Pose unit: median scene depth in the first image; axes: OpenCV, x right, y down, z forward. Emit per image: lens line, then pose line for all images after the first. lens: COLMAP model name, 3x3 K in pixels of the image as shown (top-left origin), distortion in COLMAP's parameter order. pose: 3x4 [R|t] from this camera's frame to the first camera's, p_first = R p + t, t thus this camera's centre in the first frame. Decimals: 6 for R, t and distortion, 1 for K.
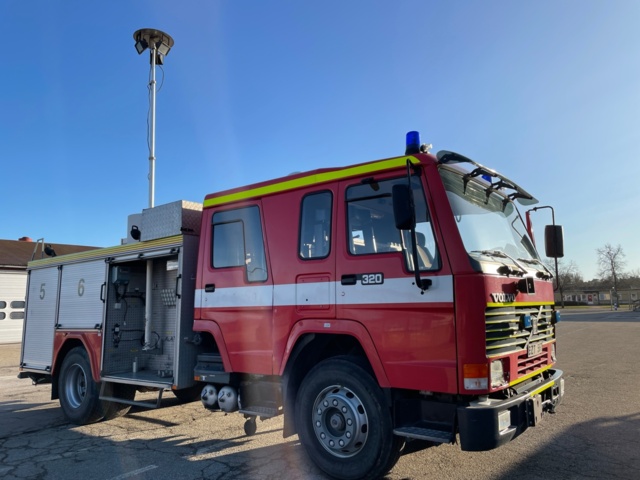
lens RADIAL K [[483.0, 0, 324.1], [0, 483.0, 238.2], [0, 0, 1]] dist [0.110146, -0.139231]
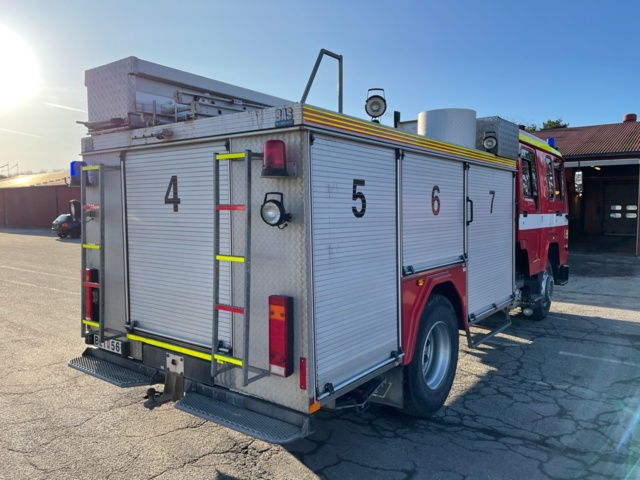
lens RADIAL K [[484.1, 0, 321.6], [0, 484.1, 244.7], [0, 0, 1]] dist [0.109200, -0.144499]
pose [[-0.012589, -0.045149, 0.998901, -1.684965], [-0.135521, 0.989840, 0.043032, 0.227629], [-0.990694, -0.134831, -0.018580, 1.765199]]
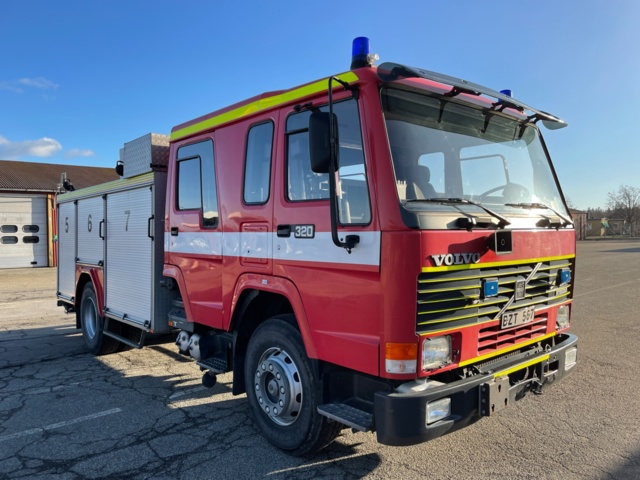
lens RADIAL K [[484.1, 0, 321.6], [0, 484.1, 244.7], [0, 0, 1]] dist [0.109200, -0.144499]
pose [[0.980536, 0.017934, -0.195521, 0.259299], [0.015393, 0.985732, 0.167615, -0.028156], [0.195737, -0.167362, 0.966270, 0.181130]]
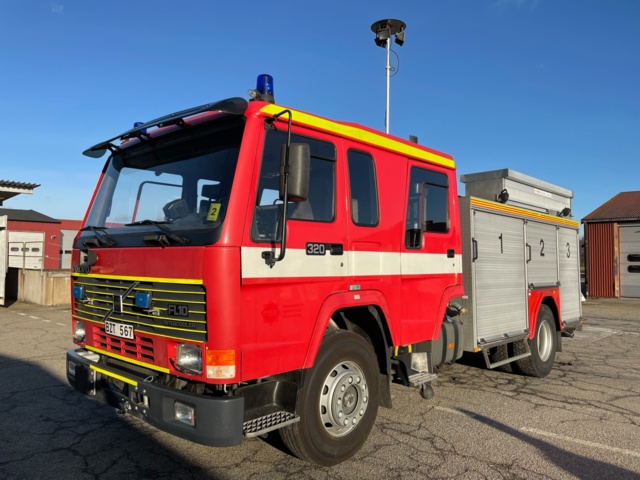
lens RADIAL K [[482.7, 0, 320.8], [0, 482.7, 250.8], [0, 0, 1]] dist [0.108448, -0.139954]
pose [[-0.089721, 0.001127, -0.995966, 1.199467], [0.128744, 0.991623, -0.010476, 0.137331], [0.987611, -0.129165, -0.089115, 1.383866]]
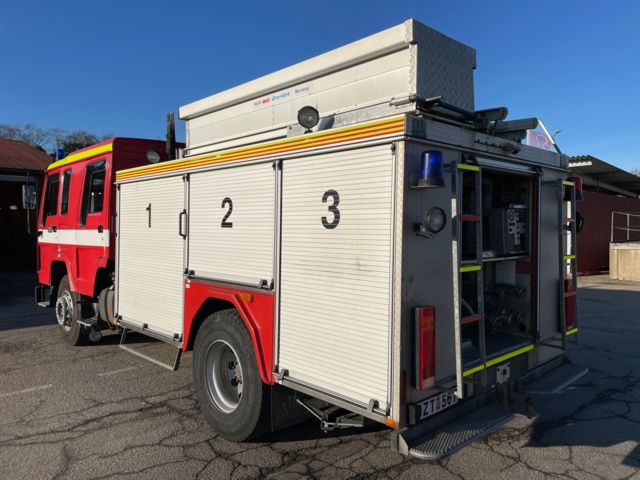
lens RADIAL K [[484.1, 0, 321.6], [0, 484.1, 244.7], [0, 0, 1]] dist [0.109200, -0.144499]
pose [[-0.987883, 0.019860, 0.153924, -0.742363], [0.003613, 0.994453, -0.105123, 0.353390], [-0.155157, -0.103293, -0.982475, 2.782199]]
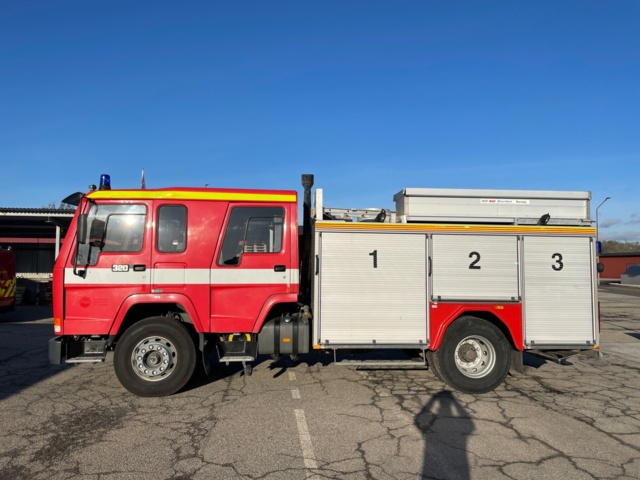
lens RADIAL K [[484.1, 0, 321.6], [0, 484.1, 244.7], [0, 0, 1]] dist [0.109200, -0.144499]
pose [[-0.729234, -0.010166, -0.684189, 0.958598], [0.102616, 0.986957, -0.124036, 0.294950], [0.676526, -0.160661, -0.718680, 2.733891]]
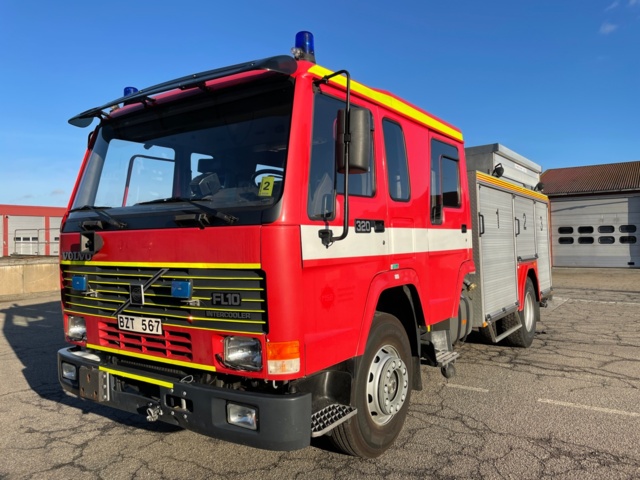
lens RADIAL K [[482.1, 0, 328.2], [0, 482.1, 242.2], [0, 0, 1]] dist [0.104218, -0.134203]
pose [[0.059374, 0.025340, -0.997914, 1.133775], [0.152708, 0.987681, 0.034166, 0.115991], [0.986486, -0.154418, 0.054773, 1.209934]]
